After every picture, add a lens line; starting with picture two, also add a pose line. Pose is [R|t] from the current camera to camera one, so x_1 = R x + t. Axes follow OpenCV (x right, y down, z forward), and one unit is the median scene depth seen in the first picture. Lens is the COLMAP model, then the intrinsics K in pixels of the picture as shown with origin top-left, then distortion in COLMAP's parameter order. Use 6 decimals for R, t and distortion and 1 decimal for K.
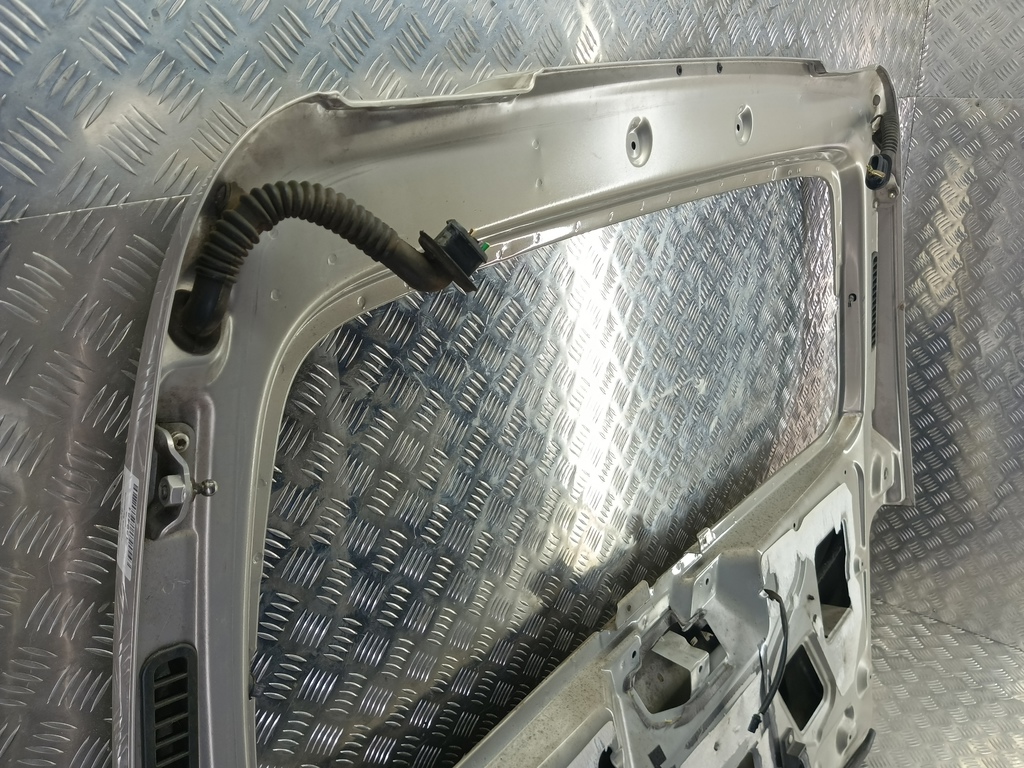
lens RADIAL K [[795.9, 0, 511.3], [0, 795.9, 398.6], [0, 0, 1]] dist [0.114814, -0.226903]
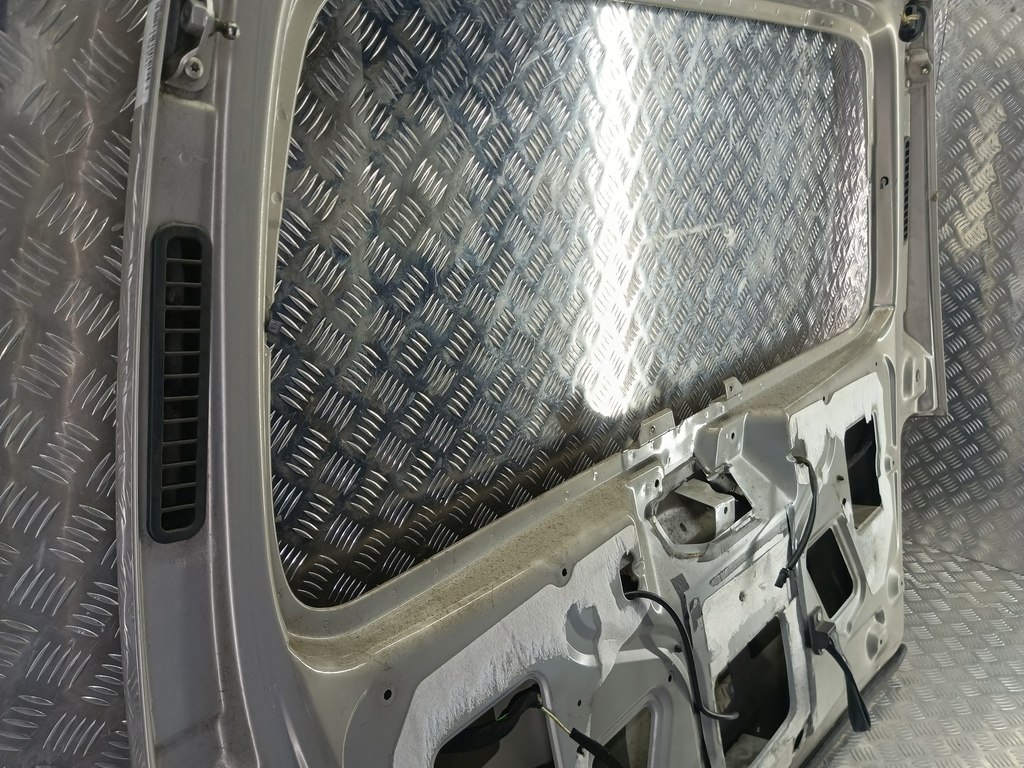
lens RADIAL K [[795.9, 0, 511.3], [0, 795.9, 398.6], [0, 0, 1]] dist [0.114814, -0.226903]
pose [[0.999483, 0.019320, -0.025710, -0.000908], [-0.020266, 0.999107, -0.037068, 0.229112], [0.024971, 0.037570, 0.998982, 0.021691]]
